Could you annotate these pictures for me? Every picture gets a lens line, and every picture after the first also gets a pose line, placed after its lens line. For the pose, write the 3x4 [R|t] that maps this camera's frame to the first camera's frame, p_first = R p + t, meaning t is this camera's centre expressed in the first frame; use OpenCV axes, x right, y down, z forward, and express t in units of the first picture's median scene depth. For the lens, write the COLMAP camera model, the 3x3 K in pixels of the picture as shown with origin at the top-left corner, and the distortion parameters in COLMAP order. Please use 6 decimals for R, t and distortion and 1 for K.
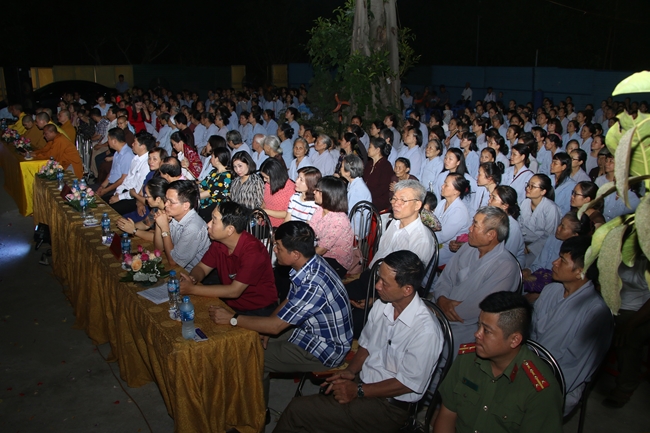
lens RADIAL K [[536.4, 0, 323.2], [0, 536.4, 216.4], [0, 0, 1]] dist [-0.015705, -0.010398]
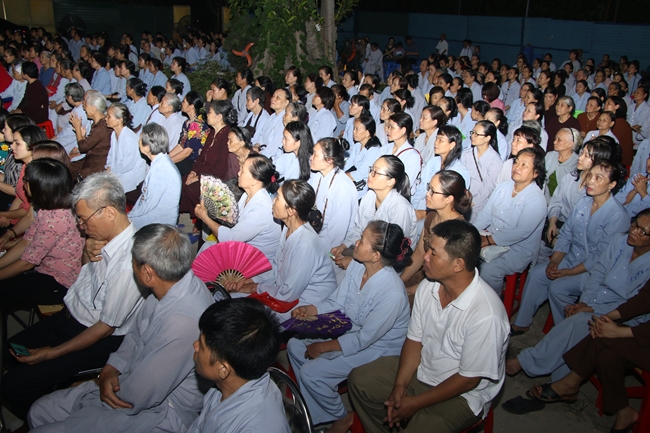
lens RADIAL K [[601.5, 0, 326.6], [0, 601.5, 216.5], [0, 0, 1]] dist [-0.012117, 0.000000]
pose [[0.999436, 0.021451, 0.025842, 0.143417], [-0.022853, 0.998212, 0.055231, -0.019778], [-0.024611, -0.055791, 0.998139, 0.084540]]
